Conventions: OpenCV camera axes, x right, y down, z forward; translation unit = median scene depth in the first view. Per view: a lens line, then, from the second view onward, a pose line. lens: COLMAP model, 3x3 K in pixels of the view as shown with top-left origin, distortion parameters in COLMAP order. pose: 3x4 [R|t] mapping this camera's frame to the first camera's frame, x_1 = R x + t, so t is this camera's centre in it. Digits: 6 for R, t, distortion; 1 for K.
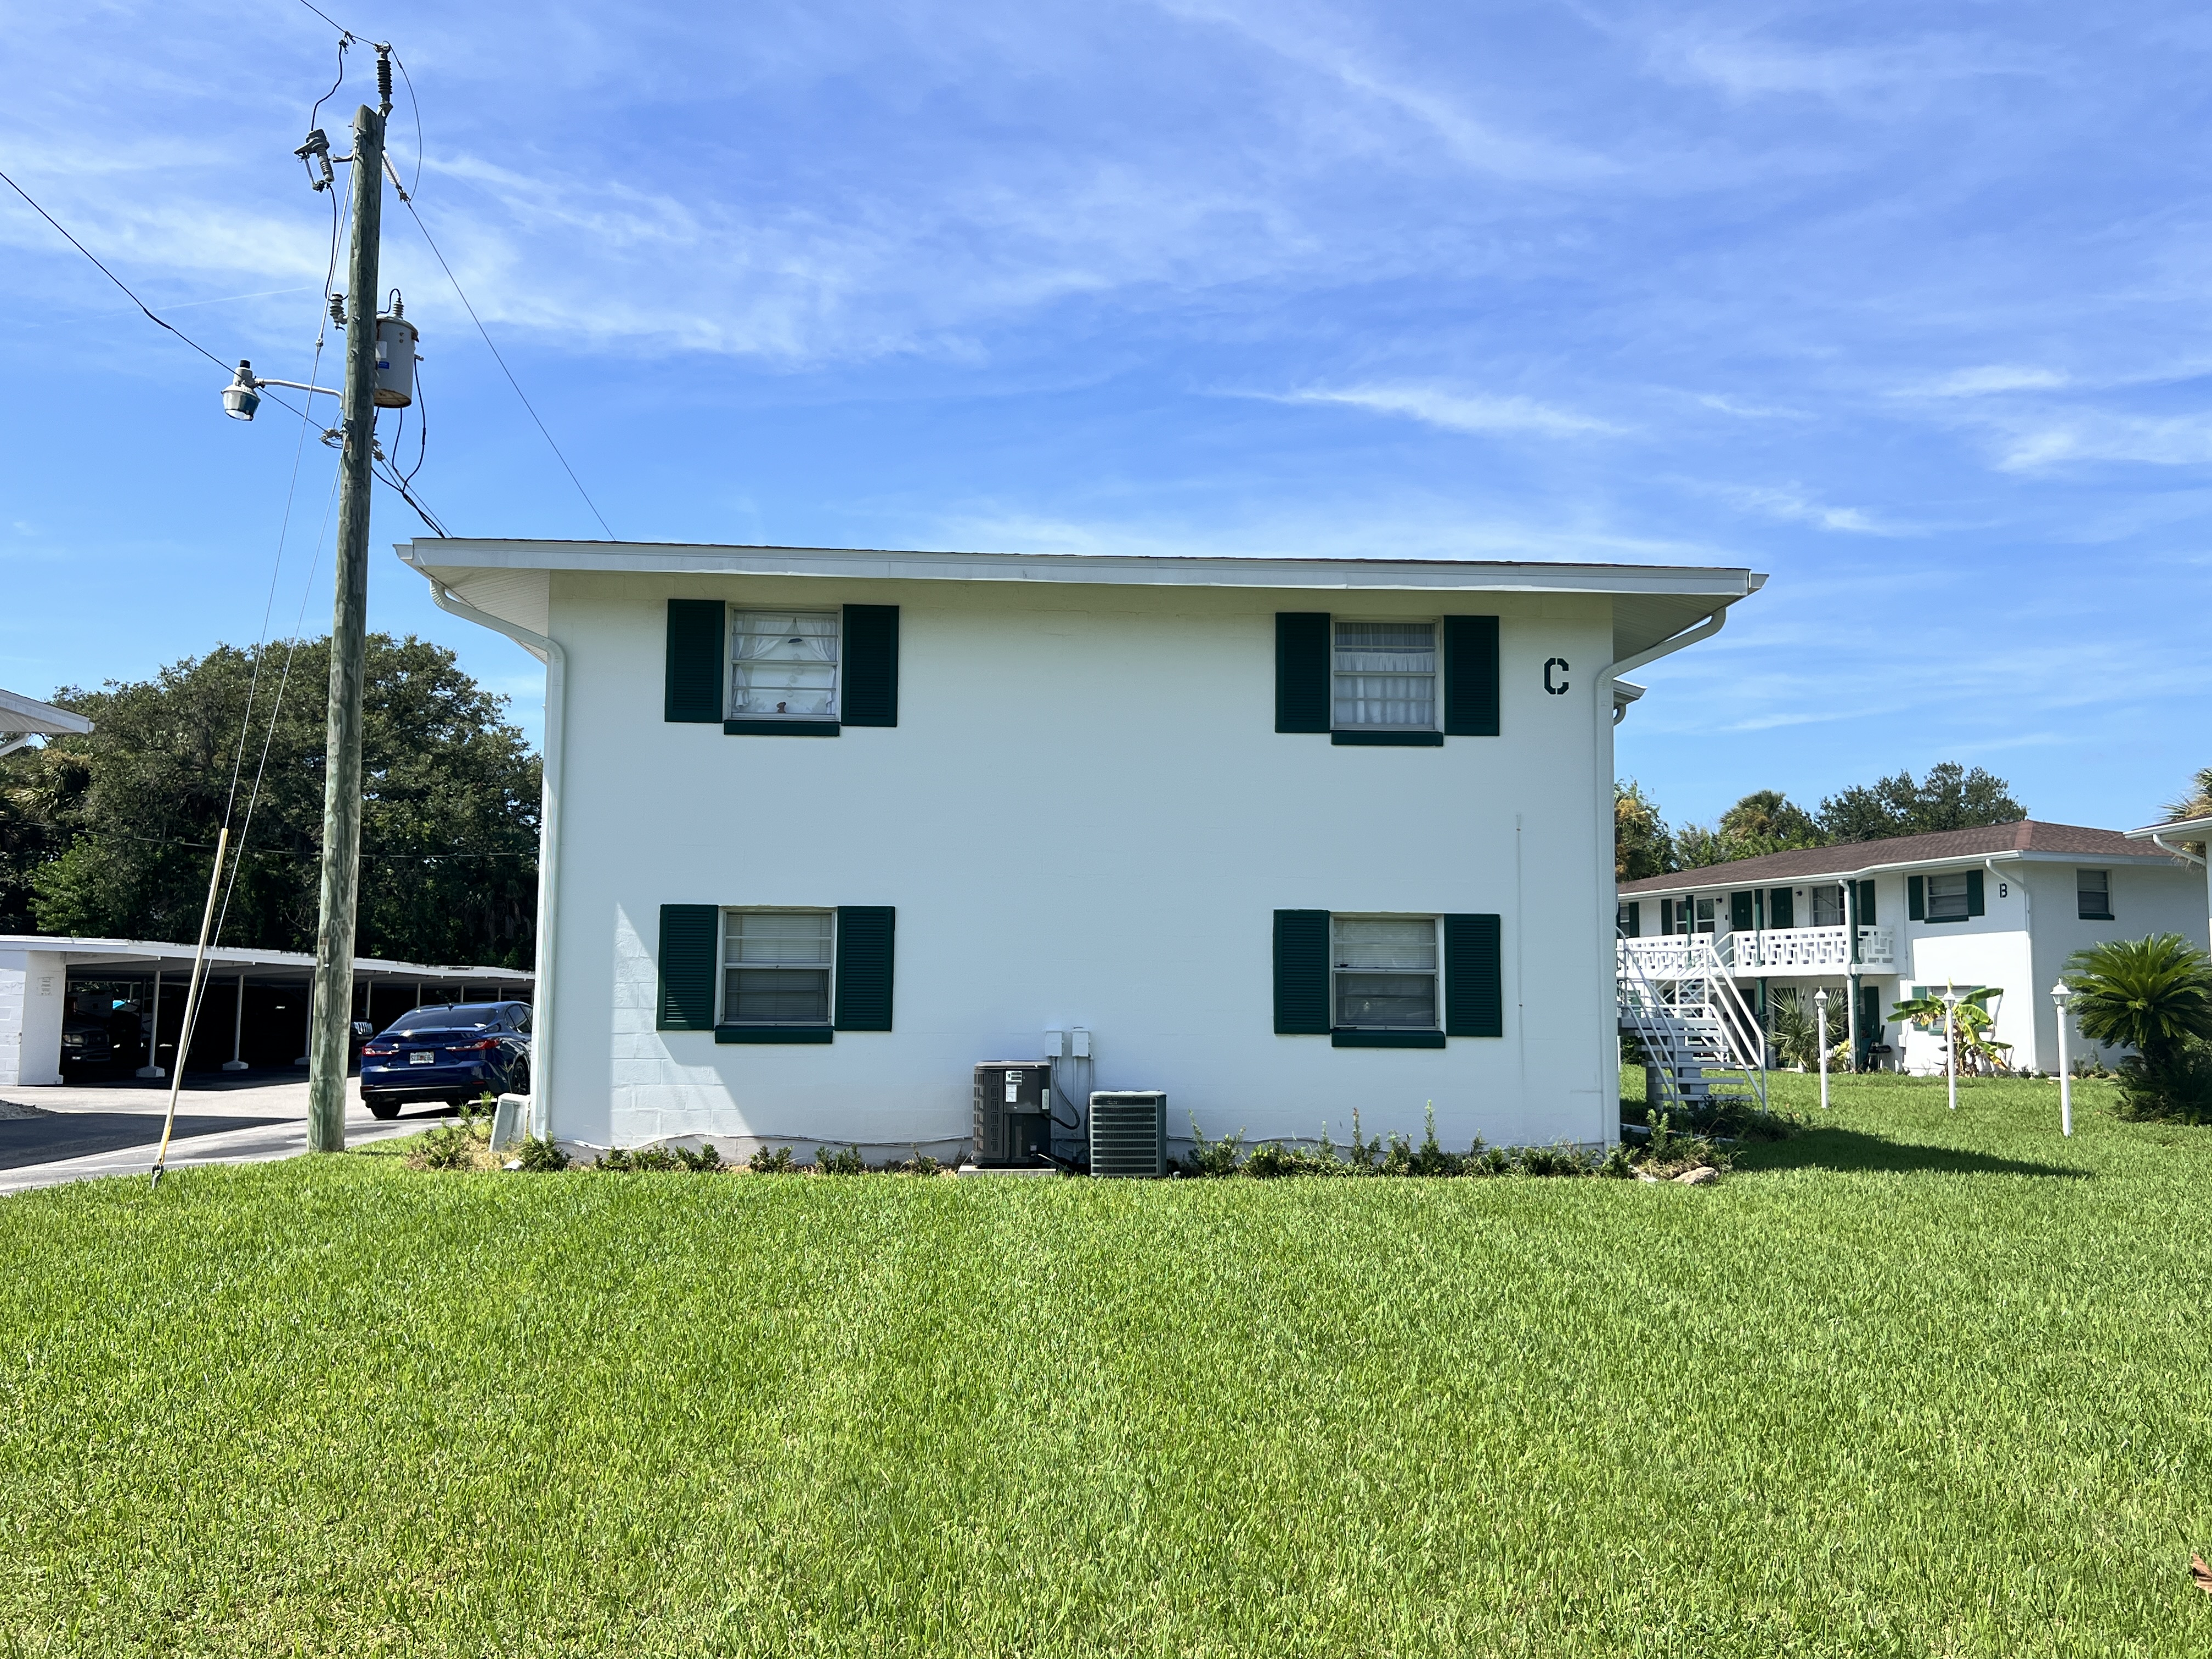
lens RADIAL K [[1828.2, 0, 1108.2], [0, 1828.2, 824.5], [0, 0, 1]] dist [-0.004480, -0.001036]
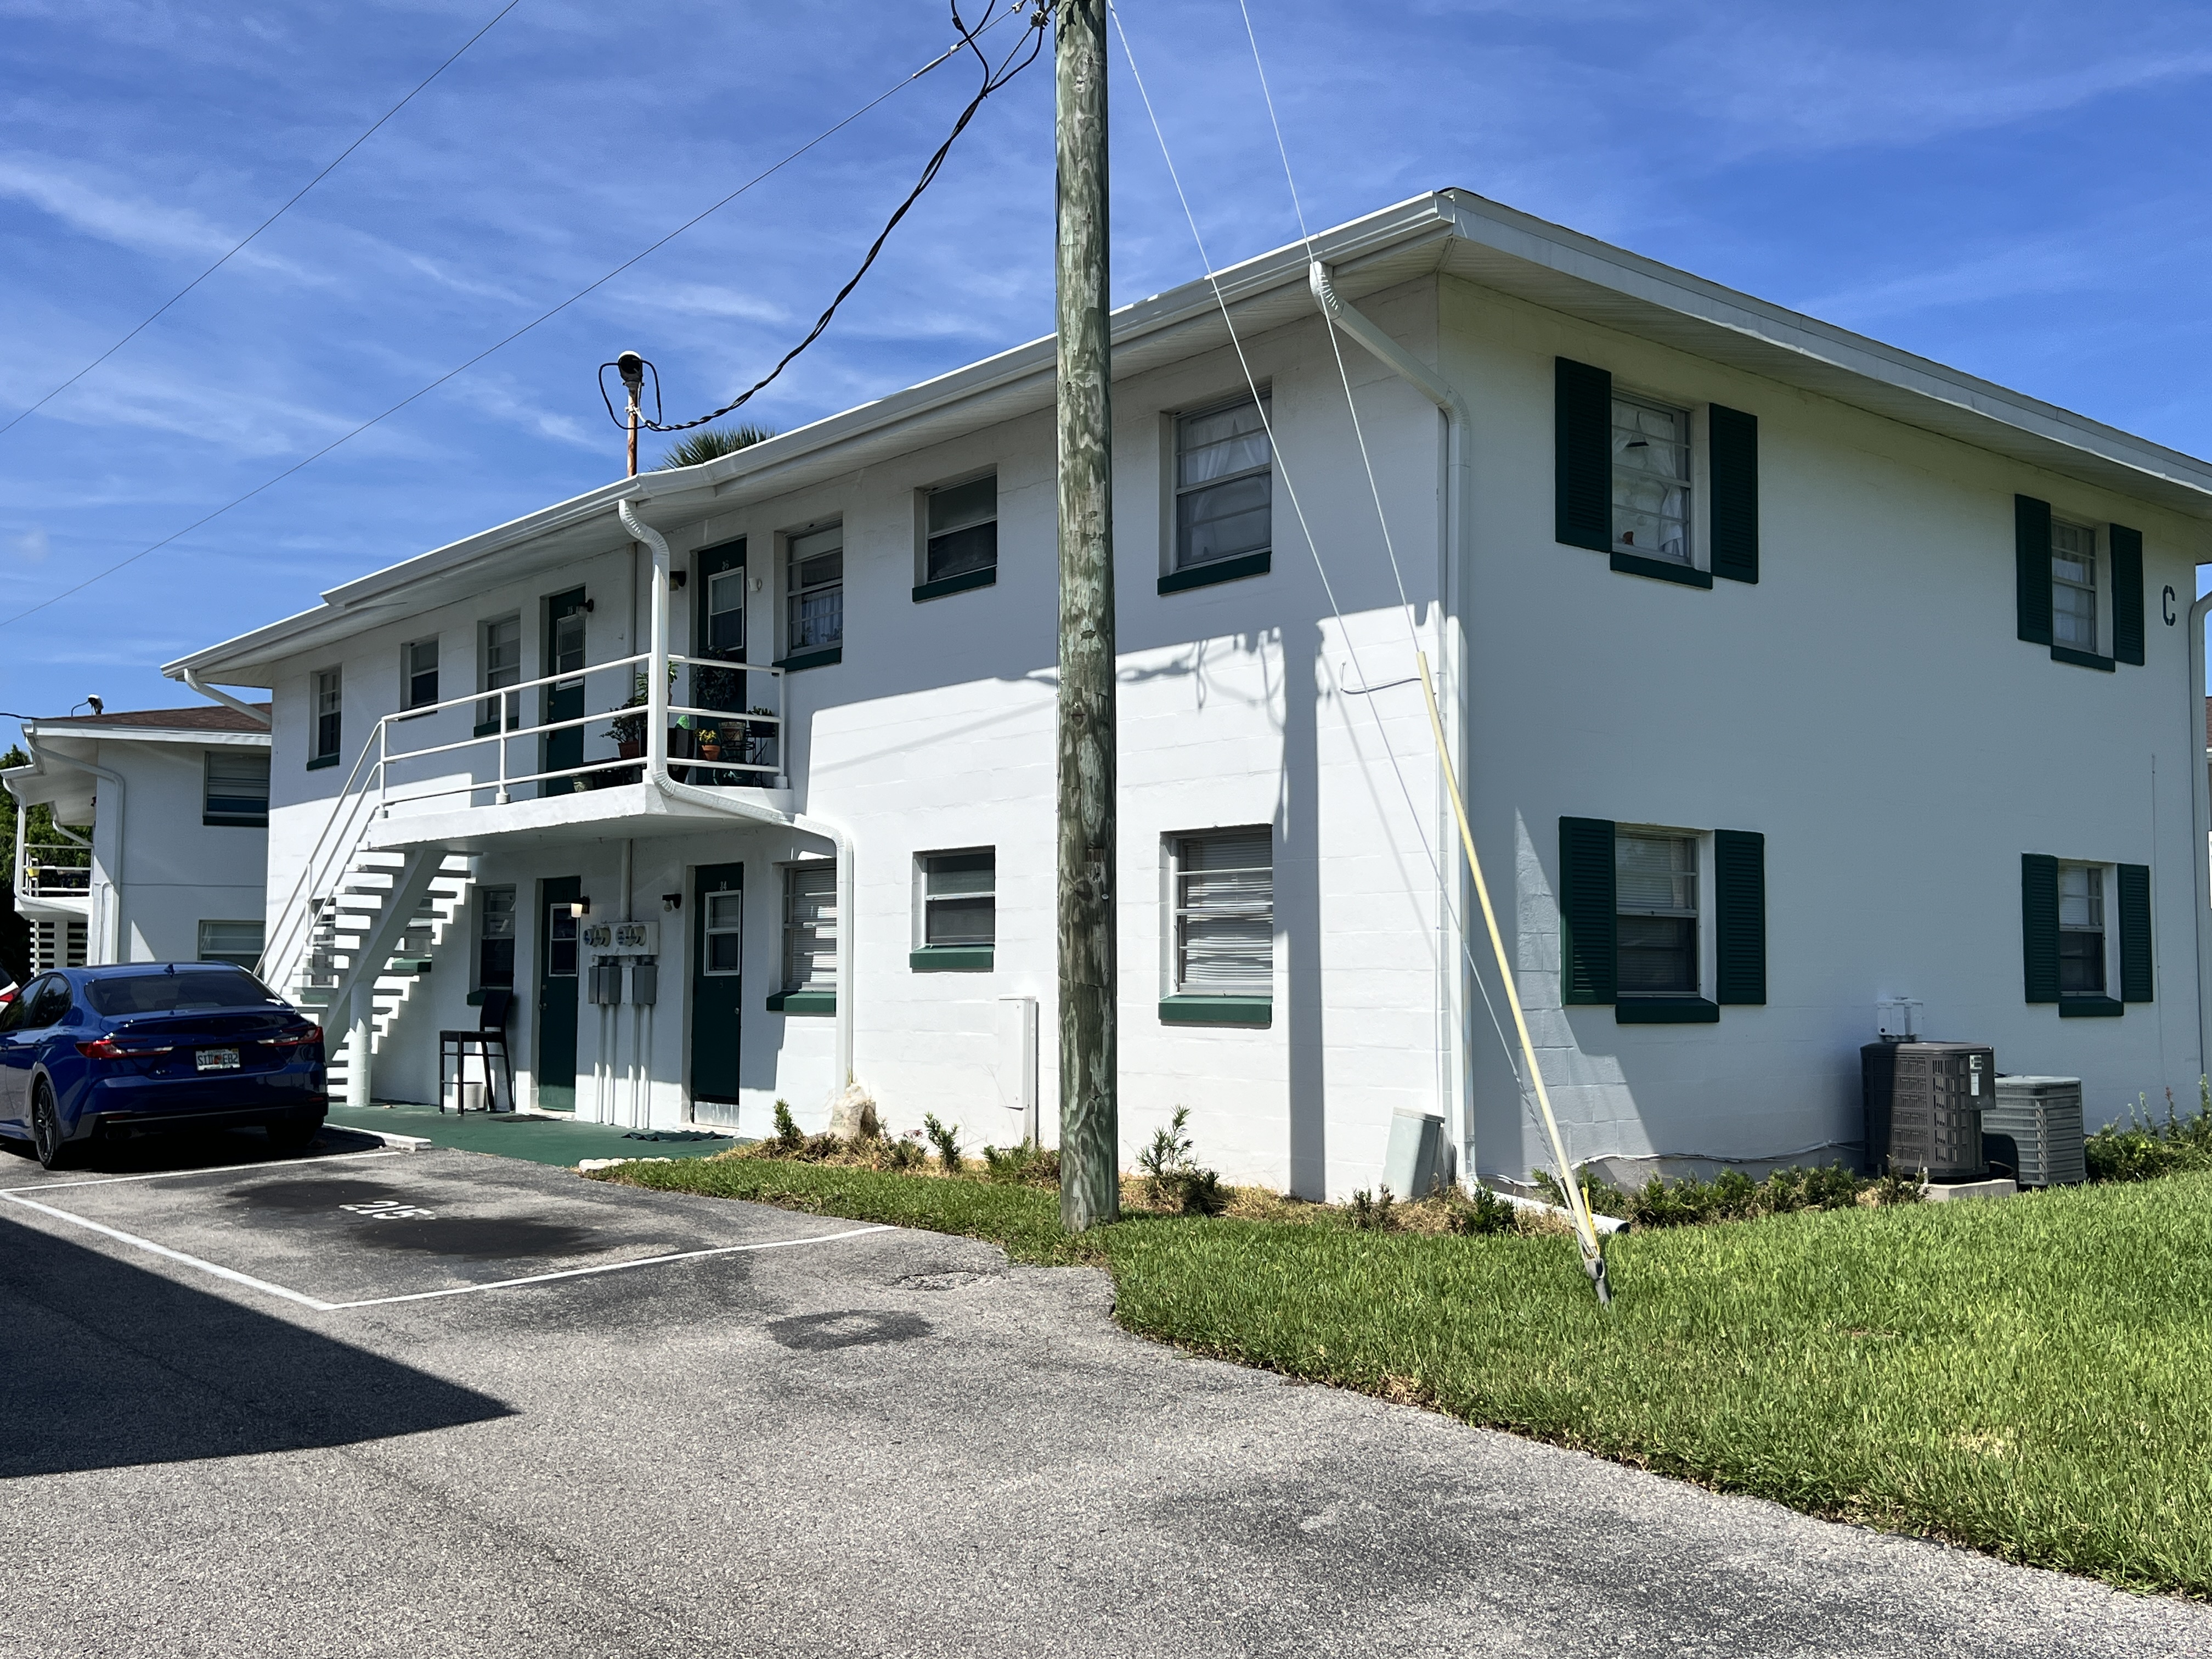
lens RADIAL K [[2106.3, 0, 1105.5], [0, 2106.3, 835.6], [0, 0, 1]] dist [0.044010, -0.001592]
pose [[0.808038, 0.036819, 0.587978, -0.830927], [-0.058428, 0.998133, 0.017793, 0.046576], [-0.586225, -0.048732, 0.808681, 0.475390]]
